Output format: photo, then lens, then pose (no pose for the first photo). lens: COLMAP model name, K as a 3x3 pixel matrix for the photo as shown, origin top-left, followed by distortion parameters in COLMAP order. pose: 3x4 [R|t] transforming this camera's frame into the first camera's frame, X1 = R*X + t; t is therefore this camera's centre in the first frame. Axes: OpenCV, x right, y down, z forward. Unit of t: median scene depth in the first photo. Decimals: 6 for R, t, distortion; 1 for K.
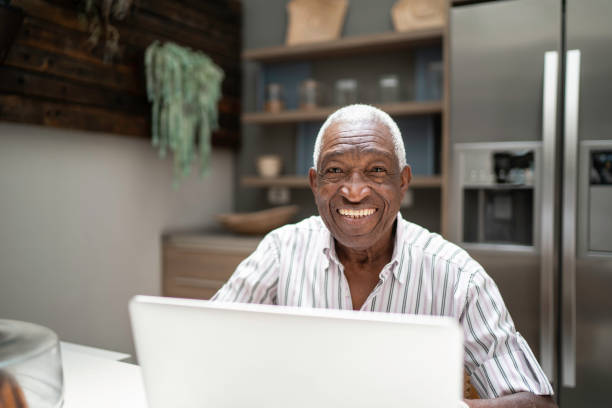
lens RADIAL K [[584.8, 0, 317.1], [0, 584.8, 202.5], [0, 0, 1]] dist [-0.081475, 0.115293]
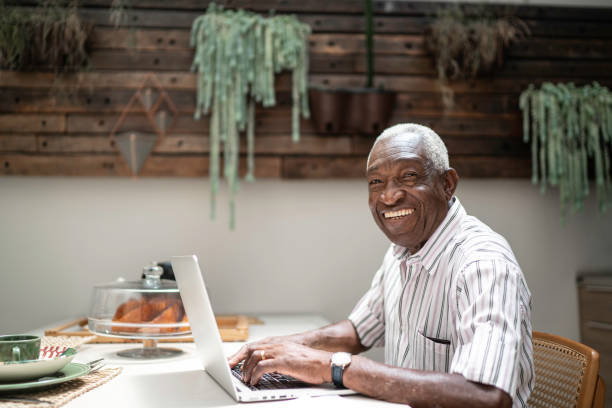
lens RADIAL K [[657.0, 0, 341.4], [0, 657.0, 204.9], [0, 0, 1]] dist [-0.067292, -0.004540]
pose [[0.565106, -0.092277, -0.819841, 0.558655], [0.004527, 0.994057, -0.108766, 0.073033], [0.825006, 0.057753, 0.562165, 0.093720]]
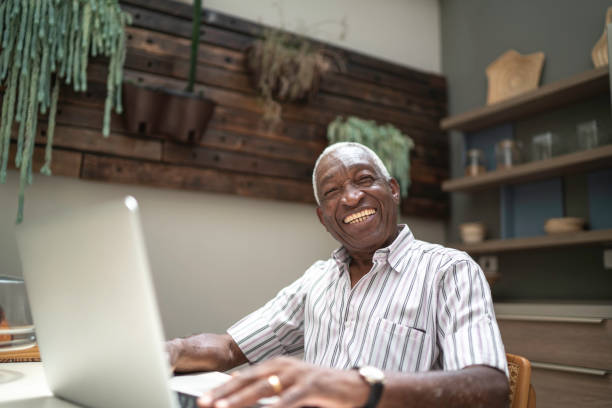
lens RADIAL K [[584.8, 0, 317.1], [0, 584.8, 202.5], [0, 0, 1]] dist [-0.081475, 0.115293]
pose [[0.864743, -0.088595, -0.494338, 0.258736], [-0.010221, 0.981008, -0.193696, 0.112996], [0.502110, 0.172550, 0.847415, 0.088754]]
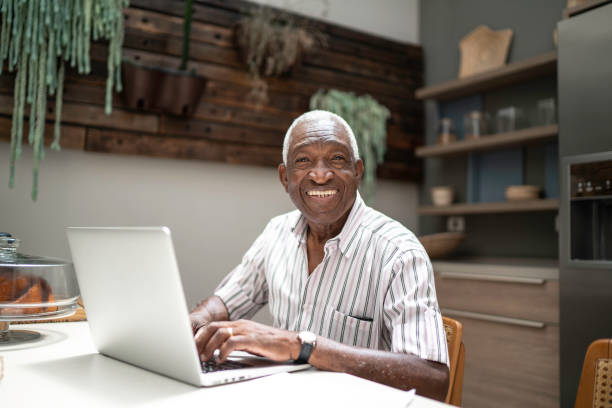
lens RADIAL K [[584.8, 0, 317.1], [0, 584.8, 202.5], [0, 0, 1]] dist [-0.081475, 0.115293]
pose [[0.877367, -0.034301, -0.478592, 0.331065], [-0.013379, 0.995305, -0.095862, 0.078218], [0.479633, 0.090509, 0.872789, -0.025328]]
